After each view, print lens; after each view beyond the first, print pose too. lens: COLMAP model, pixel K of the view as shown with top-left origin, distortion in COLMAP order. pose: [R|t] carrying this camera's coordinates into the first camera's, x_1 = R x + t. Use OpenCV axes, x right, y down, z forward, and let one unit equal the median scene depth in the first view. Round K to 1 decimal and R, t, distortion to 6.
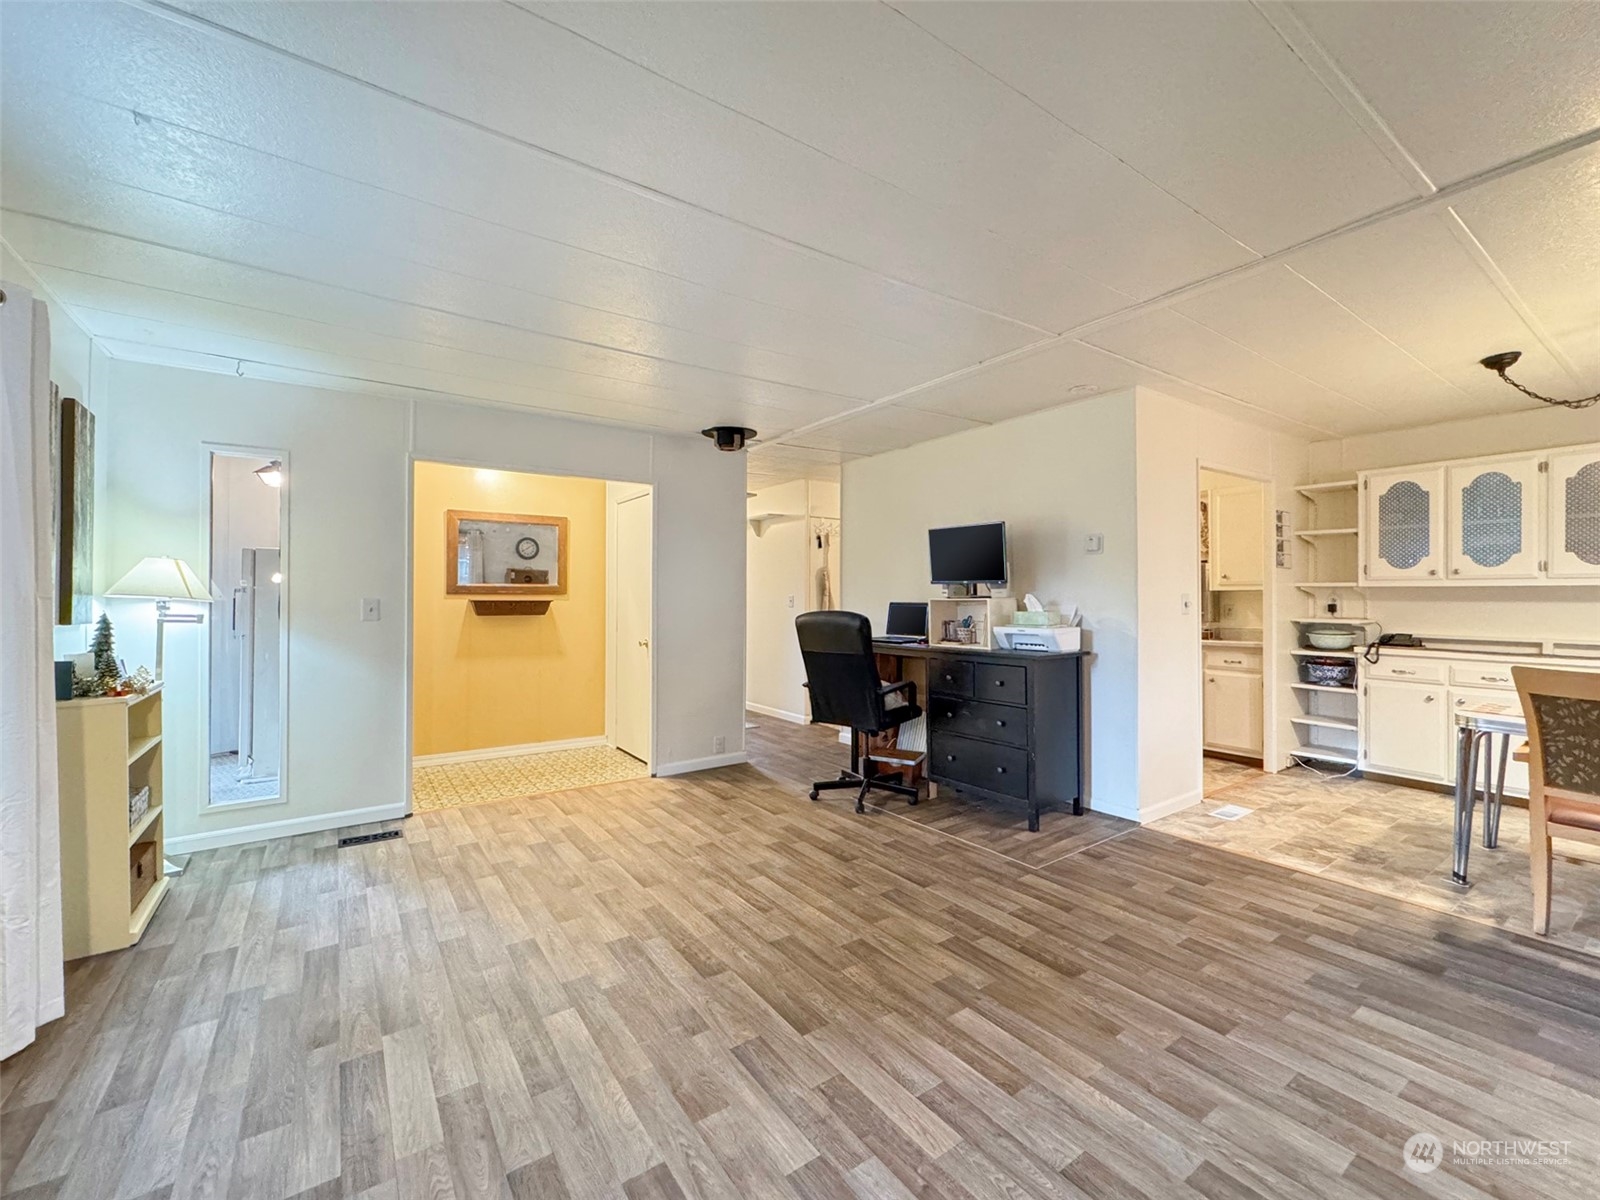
lens RADIAL K [[662.6, 0, 799.3], [0, 662.6, 588.8], [0, 0, 1]] dist [-0.000900, -0.000036]
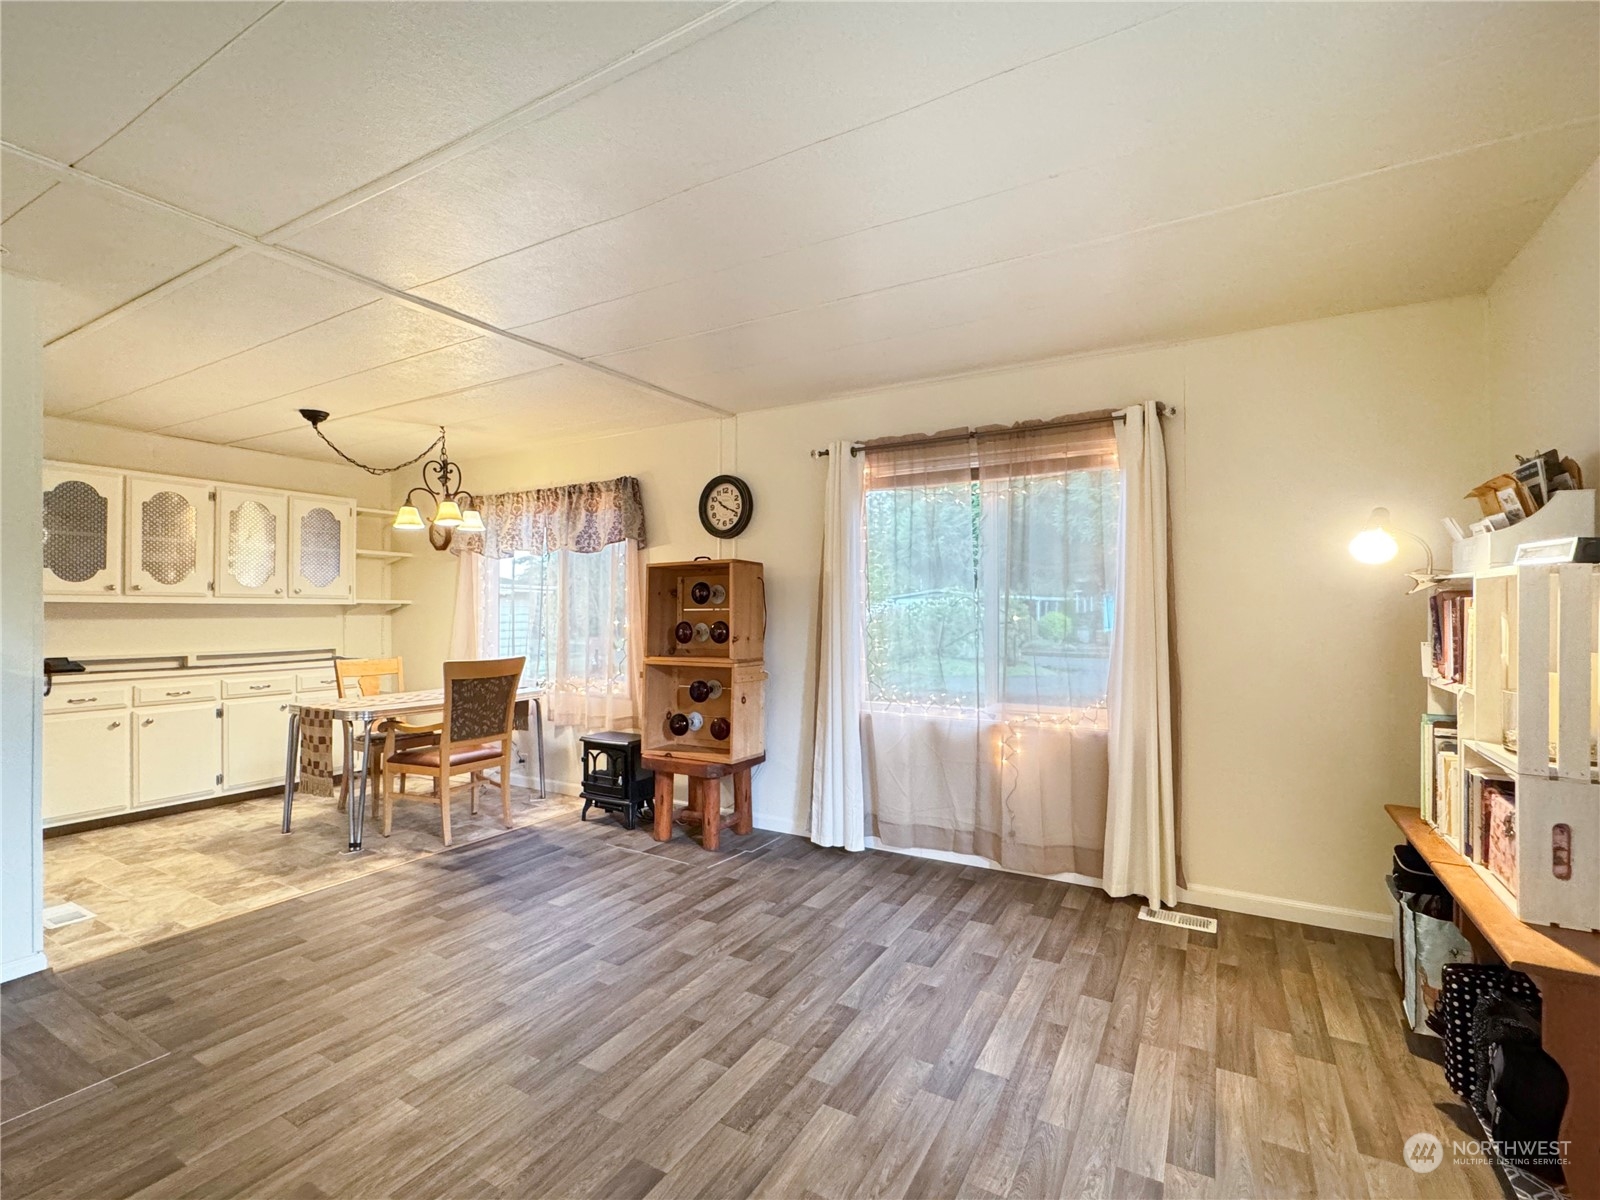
lens RADIAL K [[705.6, 0, 850.6], [0, 705.6, 602.7], [0, 0, 1]] dist [-0.004082, -0.000990]
pose [[-0.459800, 0.012284, 0.887937, -0.596928], [-0.005674, 0.999843, -0.016771, 0.010938], [-0.888004, -0.012750, -0.459659, 0.852182]]
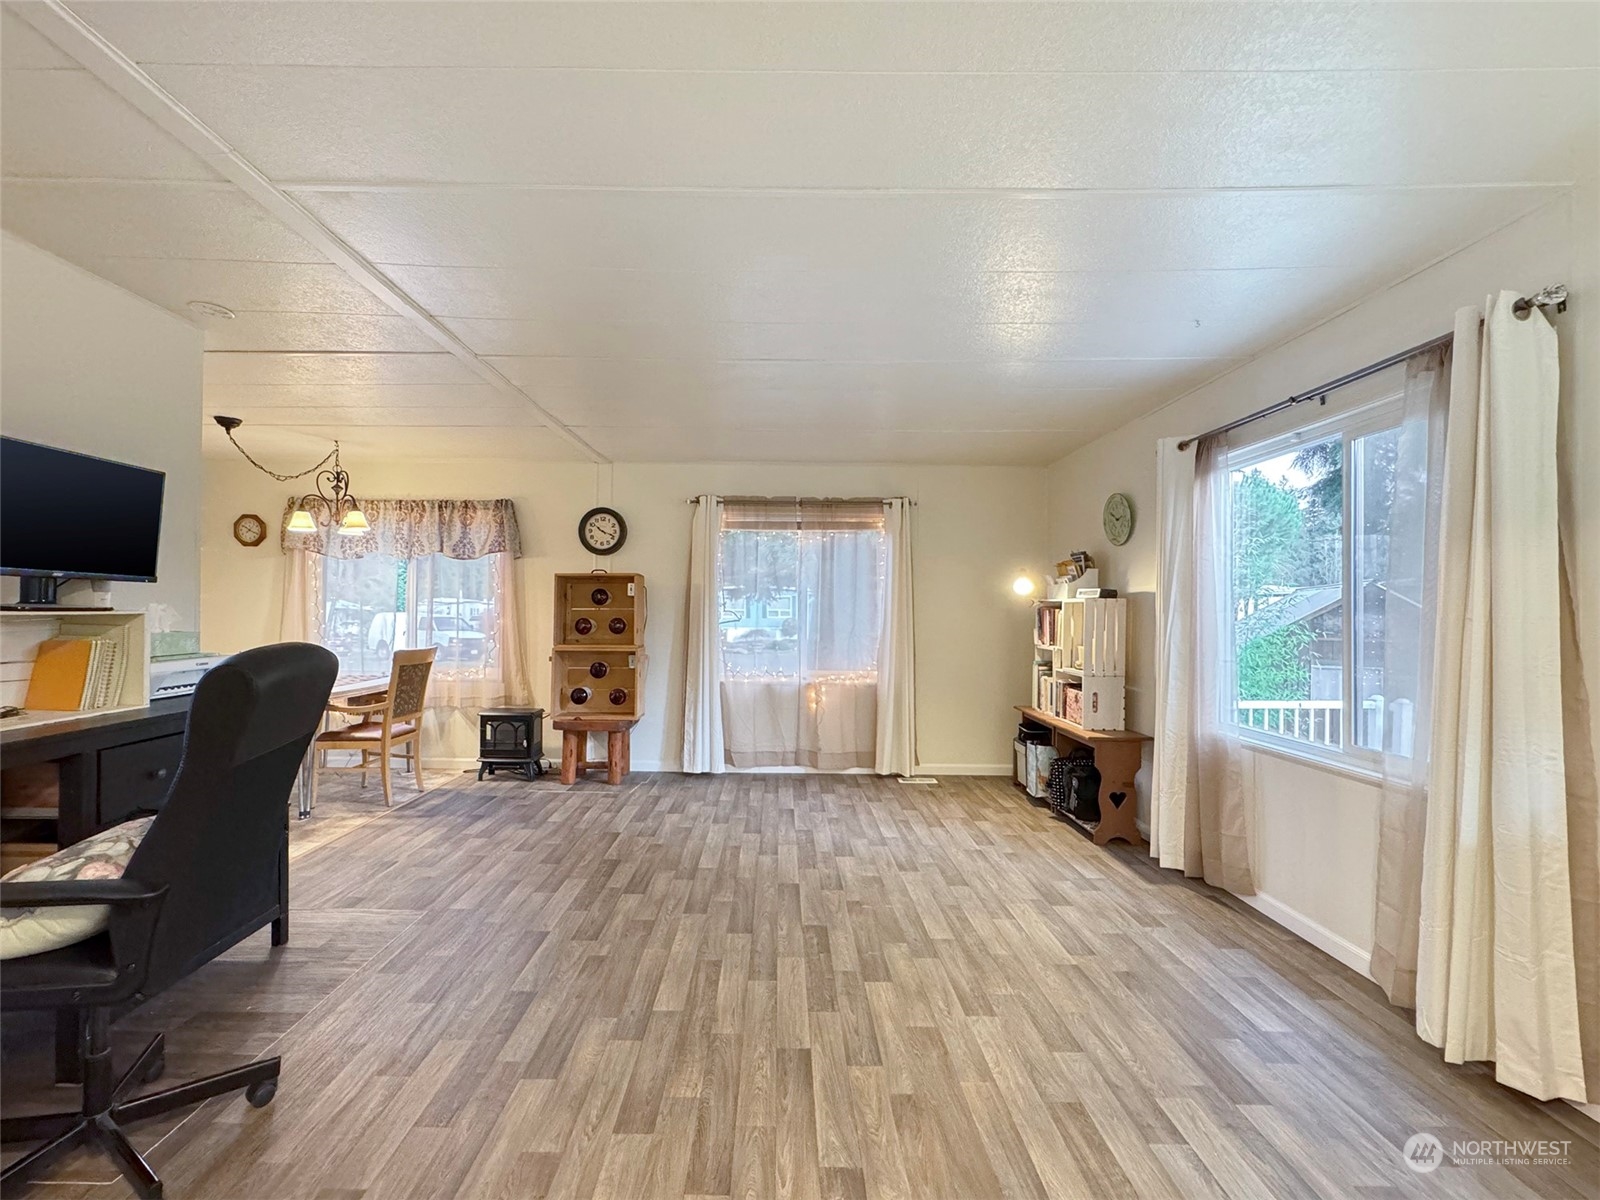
lens RADIAL K [[684.7, 0, 778.5], [0, 684.7, 602.7], [0, 0, 1]] dist [-0.009507, -0.000045]
pose [[-0.819697, 0.001583, 0.572795, -0.648431], [-0.013536, 0.999663, -0.022134, 0.019665], [-0.572637, -0.025897, -0.819400, 1.719172]]
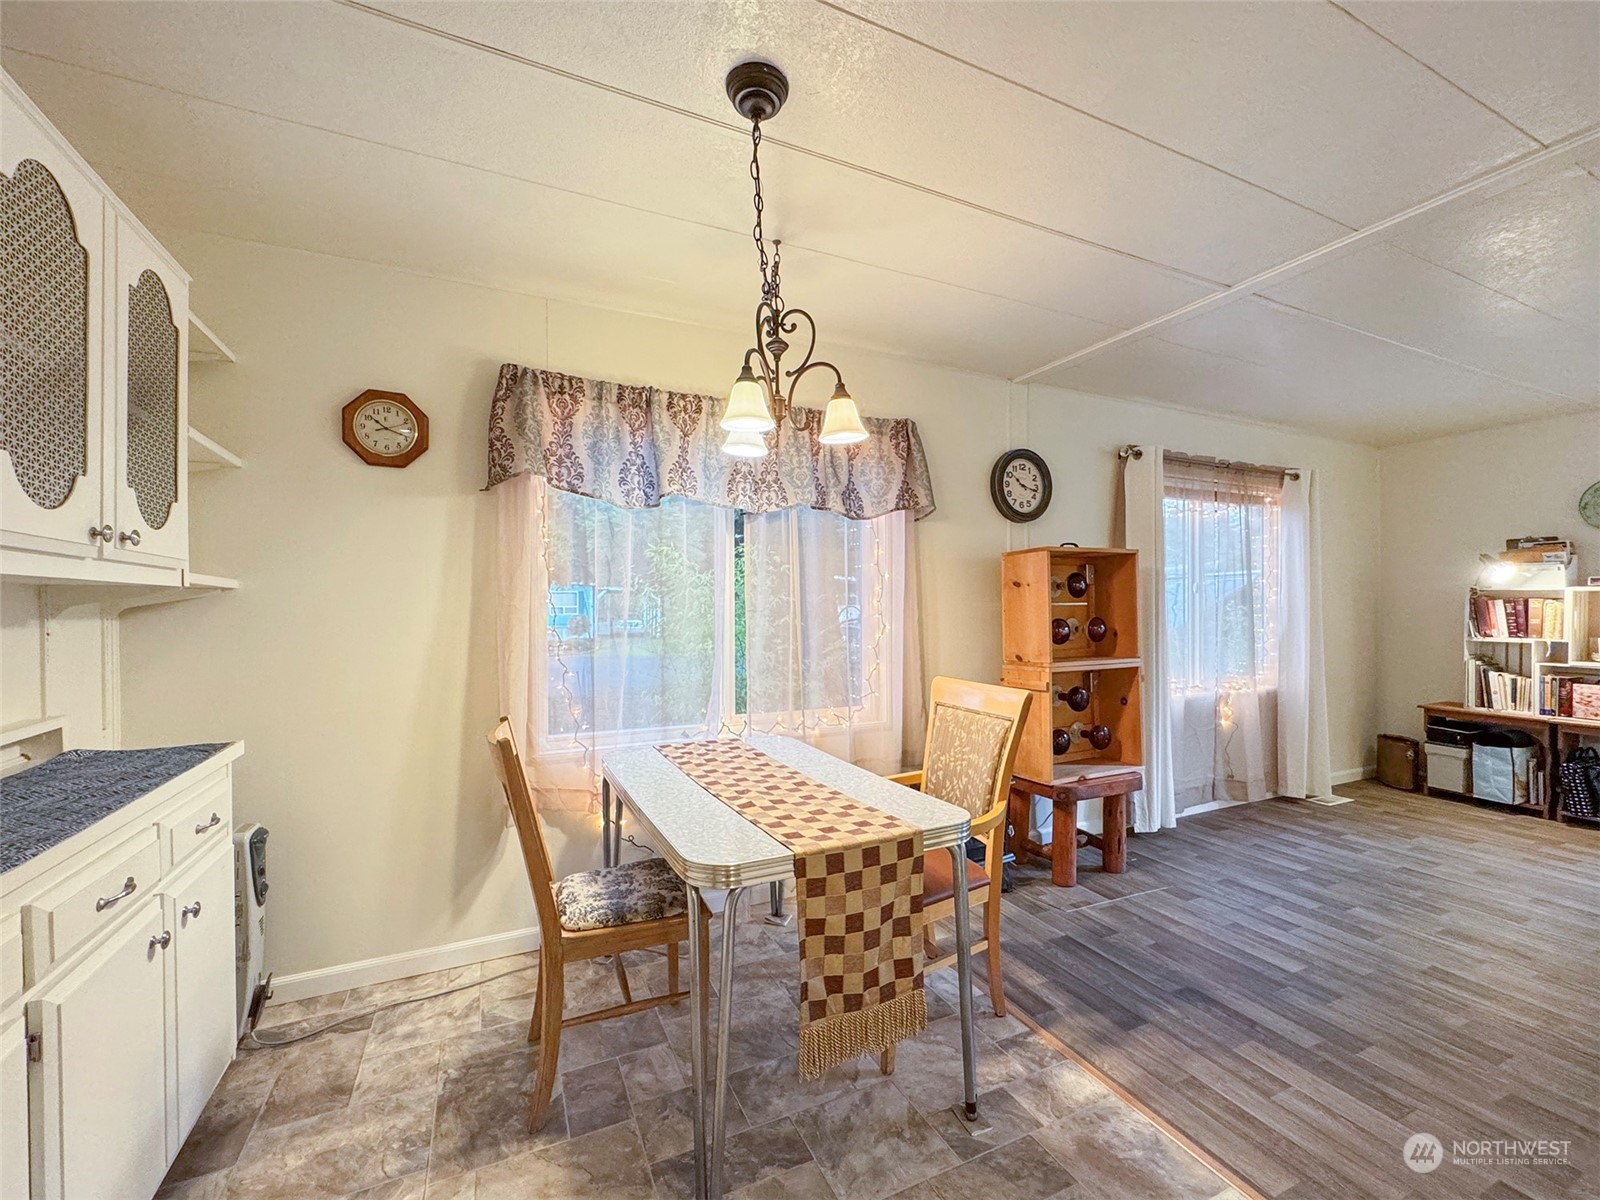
lens RADIAL K [[656.0, 0, 793.6], [0, 656.0, 610.0], [0, 0, 1]] dist [-0.005044, 0.000037]
pose [[-0.984175, 0.004619, 0.177140, 1.122745], [0.003551, 0.999974, -0.006346, 0.018290], [-0.177164, -0.005616, -0.984165, 1.694255]]
